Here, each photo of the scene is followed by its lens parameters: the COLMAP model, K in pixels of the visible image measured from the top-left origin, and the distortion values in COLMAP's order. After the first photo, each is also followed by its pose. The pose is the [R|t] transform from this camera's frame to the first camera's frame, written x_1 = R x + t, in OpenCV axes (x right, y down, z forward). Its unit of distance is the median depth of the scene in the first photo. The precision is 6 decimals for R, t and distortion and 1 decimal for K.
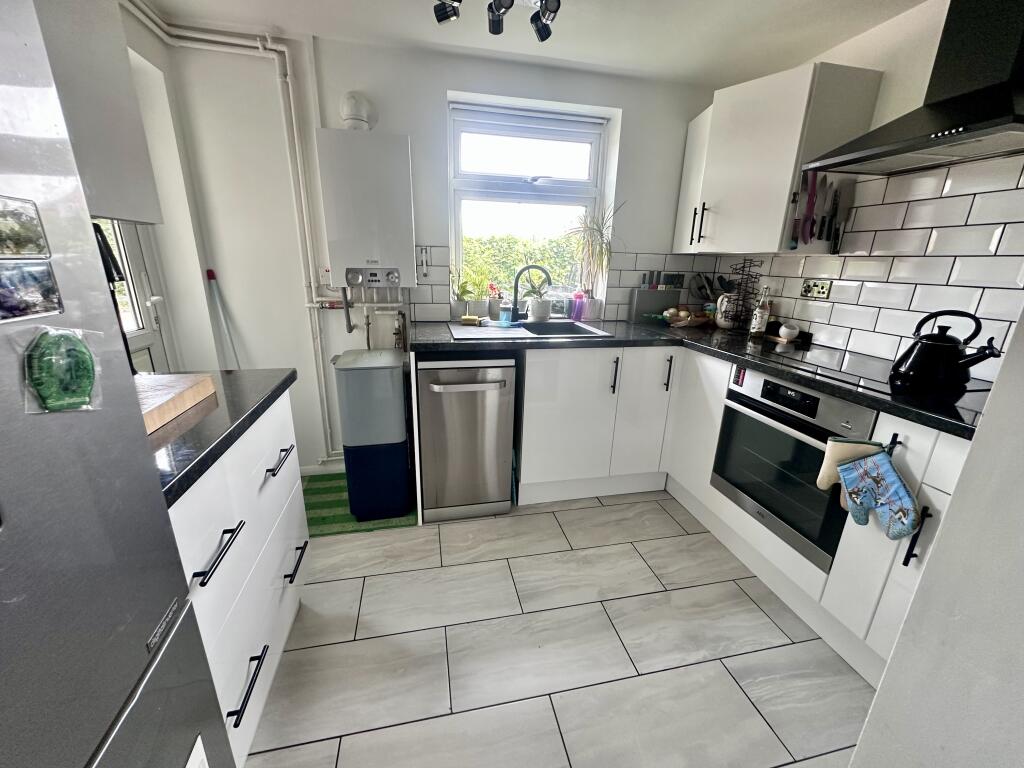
lens RADIAL K [[407.7, 0, 511.8], [0, 407.7, 381.3], [0, 0, 1]] dist [0.000138, -0.000038]
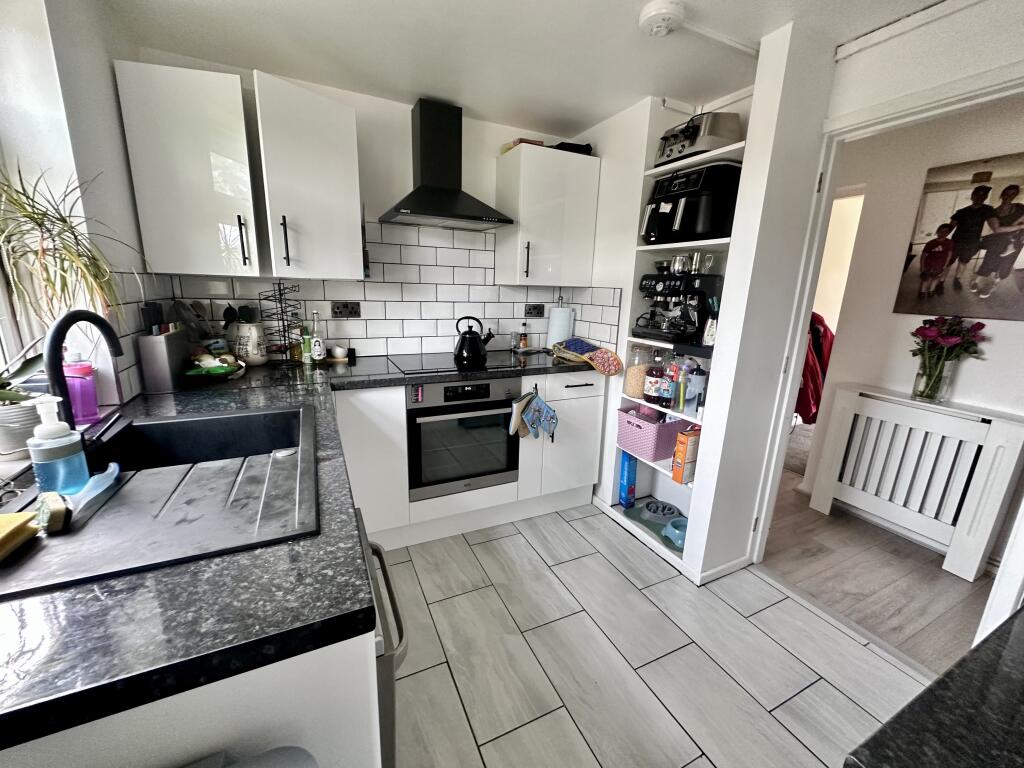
lens RADIAL K [[407.7, 0, 512.9], [0, 407.7, 383.7], [0, 0, 1]] dist [0.000138, -0.000038]
pose [[-0.227690, -0.256993, 0.939208, -0.526416], [0.242782, 0.919098, 0.310348, -0.319832], [-0.942982, 0.298686, -0.146876, 0.921573]]
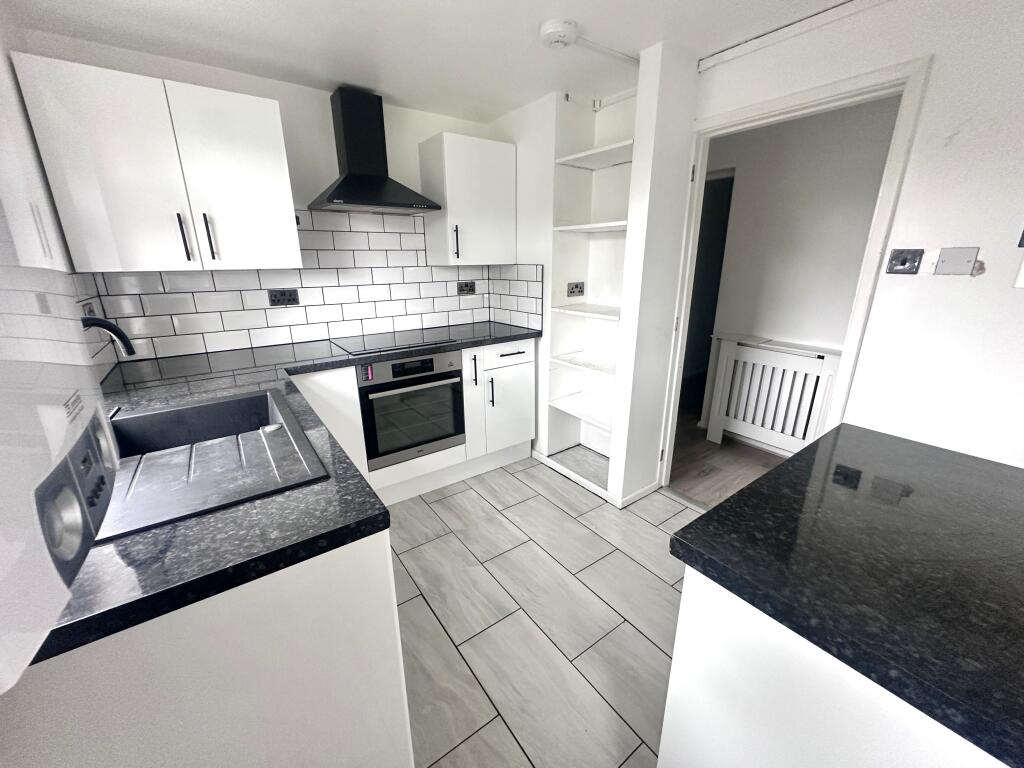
lens RADIAL K [[407.7, 0, 512.7], [0, 407.7, 379.8], [0, 0, 1]] dist [0.000138, -0.000038]
pose [[-0.397058, -0.282955, 0.873087, -0.667290], [0.259312, 0.877944, 0.402458, -0.369542], [-0.880399, 0.386201, -0.275221, 0.973641]]
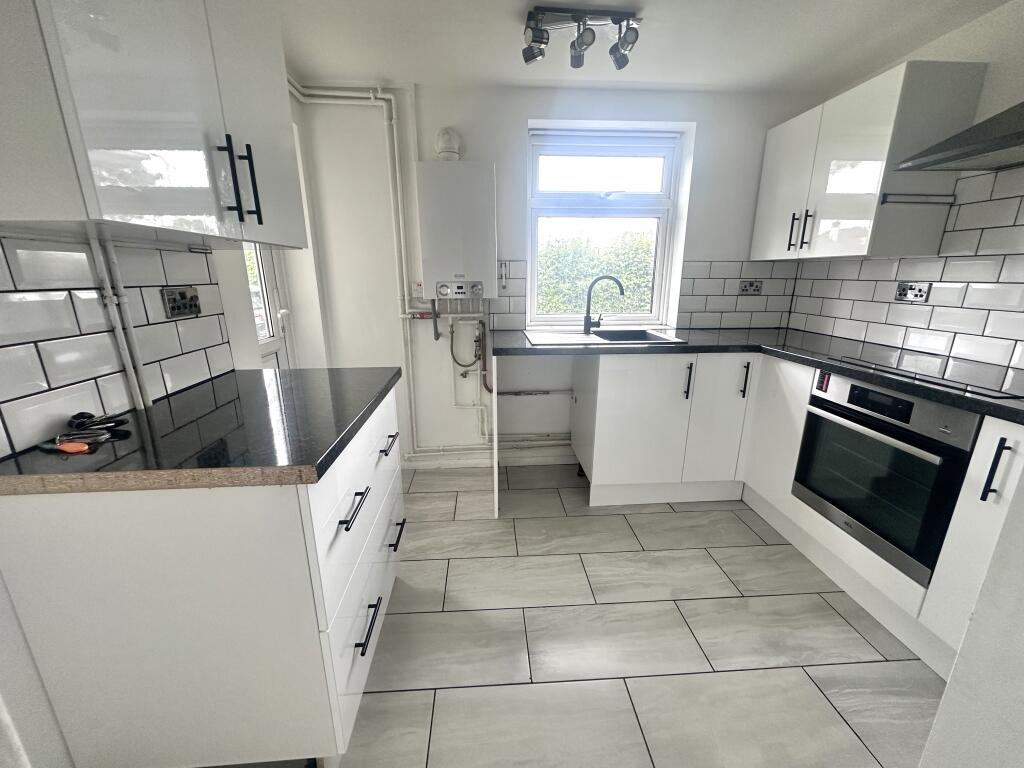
lens RADIAL K [[407.7, 0, 511.9], [0, 407.7, 381.6], [0, 0, 1]] dist [0.000138, -0.000038]
pose [[0.988385, 0.012982, -0.151417, -0.031871], [-0.018075, 0.999314, -0.032310, 0.032716], [0.150893, 0.034672, 0.987942, -0.078592]]
